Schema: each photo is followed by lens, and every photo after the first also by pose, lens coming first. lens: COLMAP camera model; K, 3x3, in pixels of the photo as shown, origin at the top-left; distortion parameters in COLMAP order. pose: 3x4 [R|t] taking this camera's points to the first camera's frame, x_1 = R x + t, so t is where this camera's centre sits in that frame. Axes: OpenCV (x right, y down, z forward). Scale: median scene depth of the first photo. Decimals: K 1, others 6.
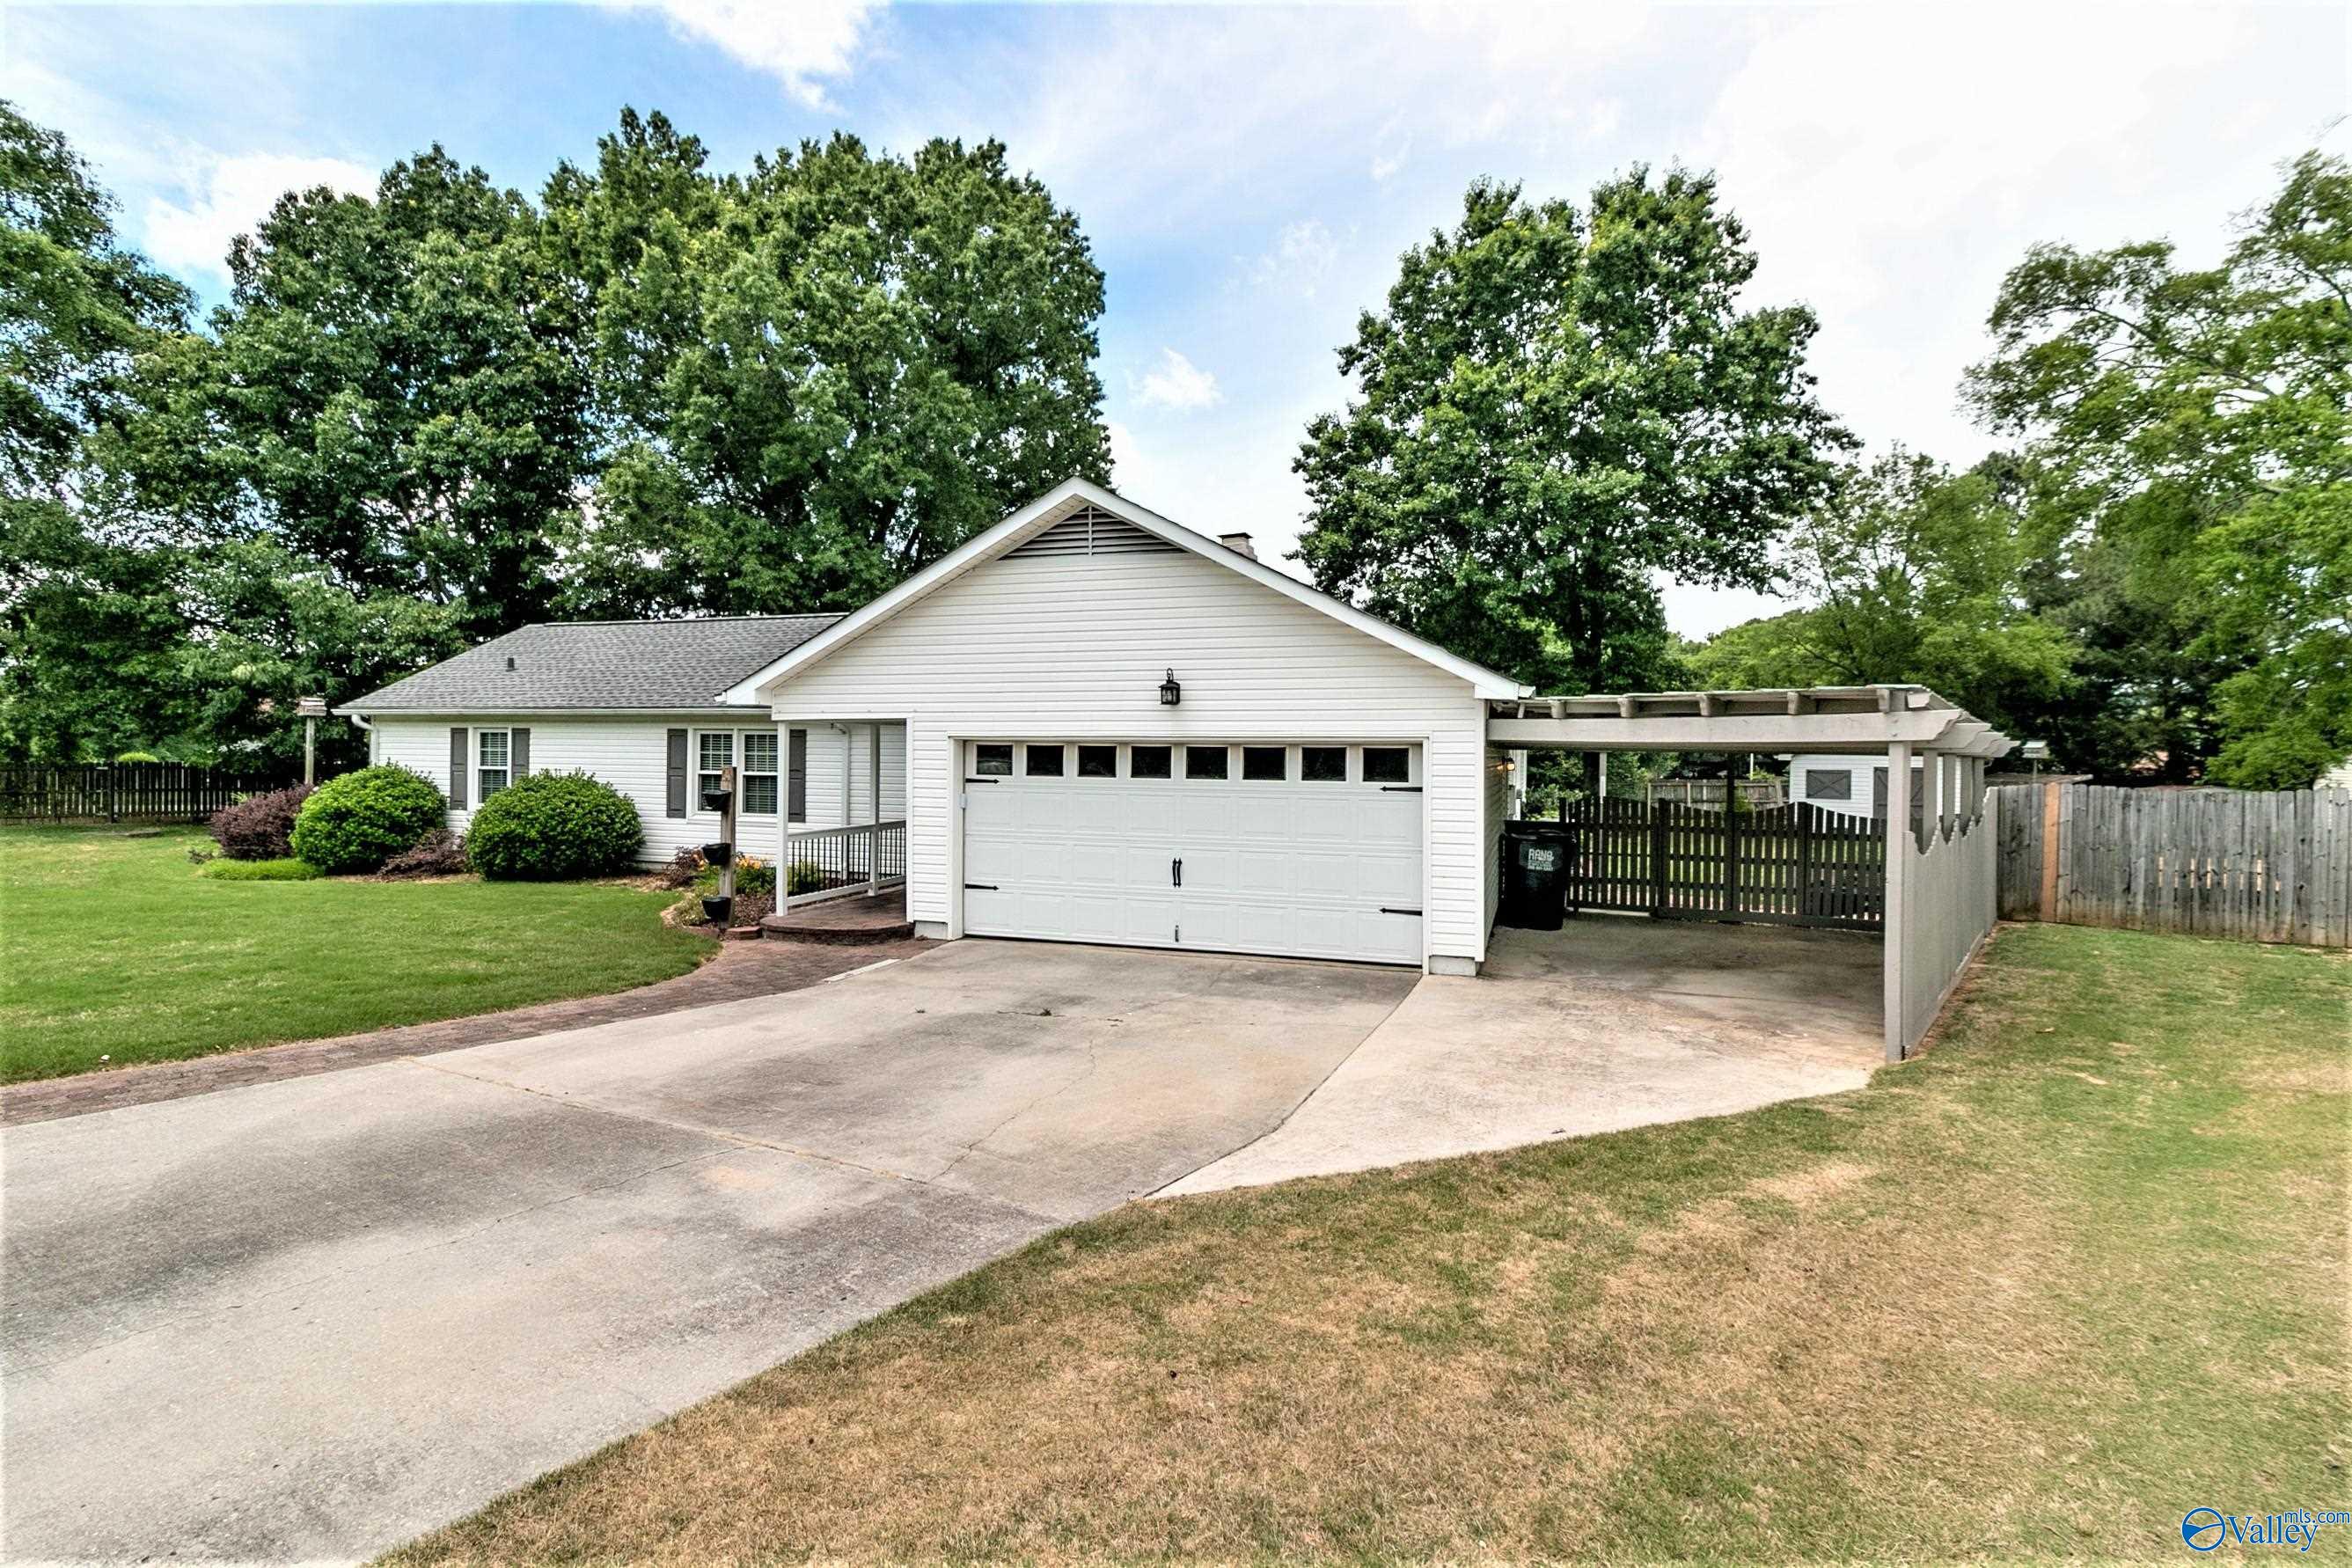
lens RADIAL K [[1084.1, 0, 1170.4], [0, 1084.1, 758.9], [0, 0, 1]] dist [0.002756, 0.001167]
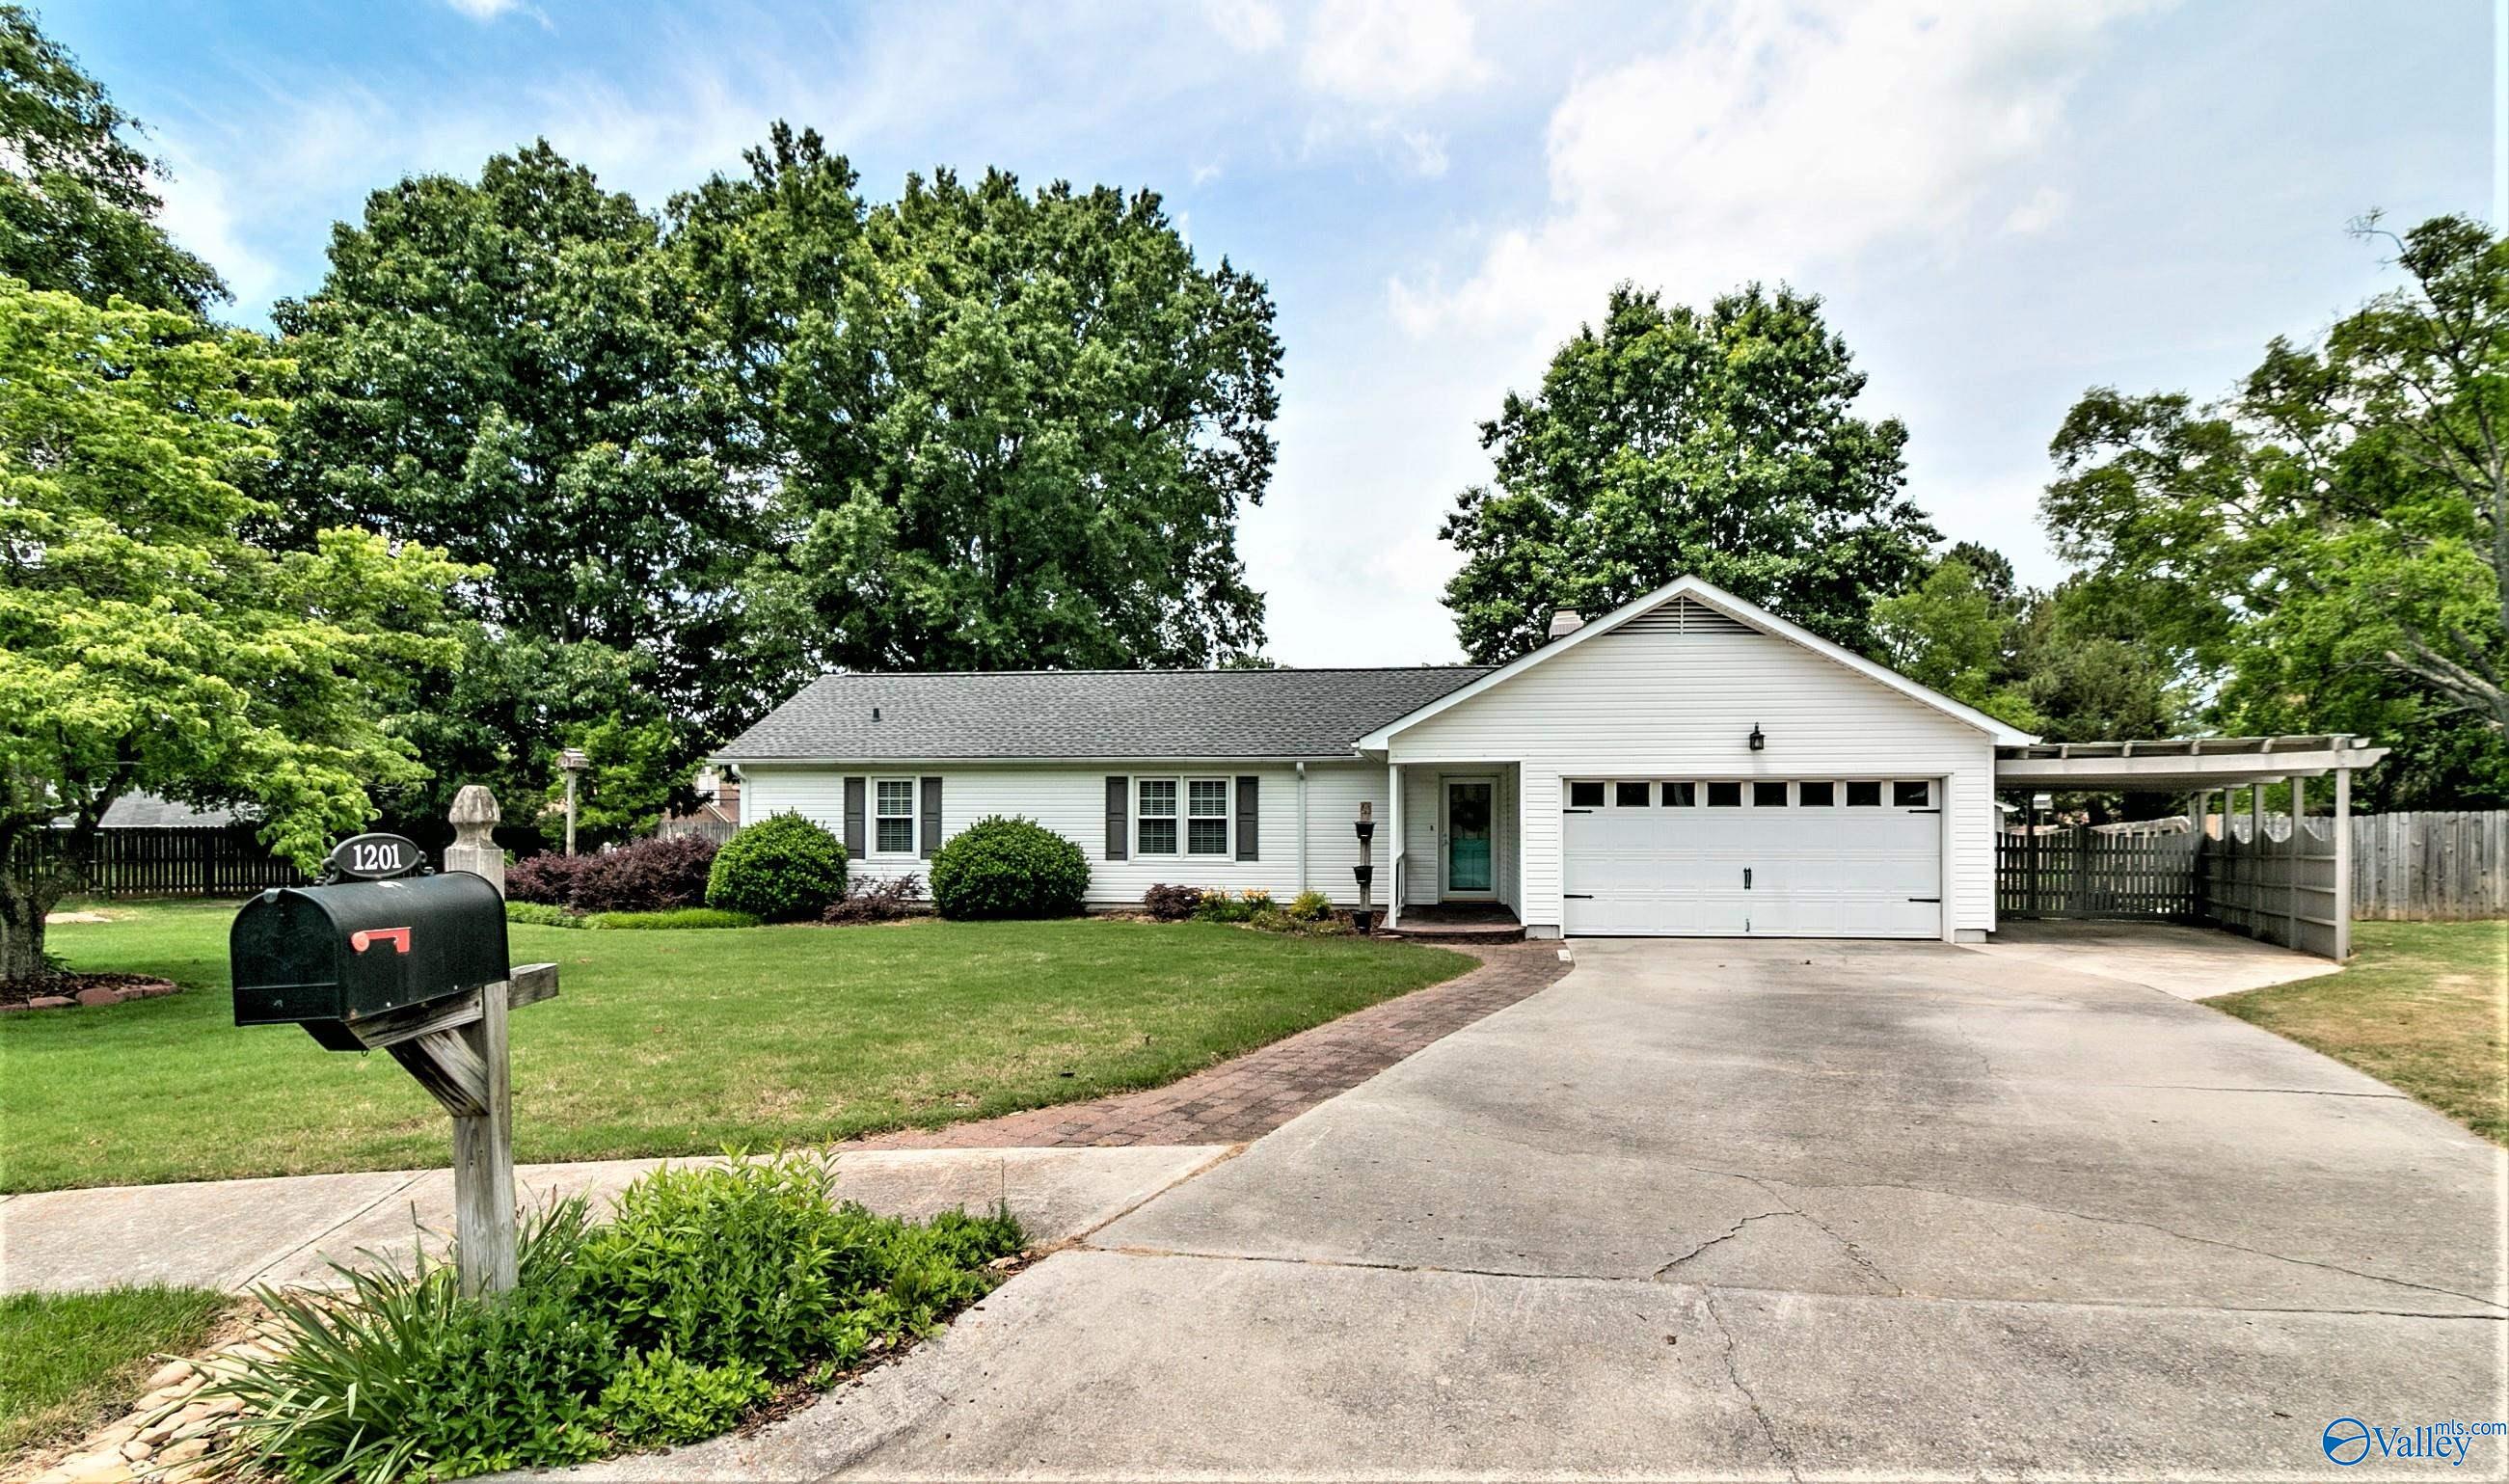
lens RADIAL K [[1218.7, 0, 1256.5], [0, 1218.7, 833.9], [0, 0, 1]] dist [0.003116, -0.000540]
pose [[0.976580, -0.009846, 0.214928, -0.438897], [0.009625, 0.999952, 0.002077, 0.020750], [-0.214938, 0.000040, 0.976628, -0.151996]]
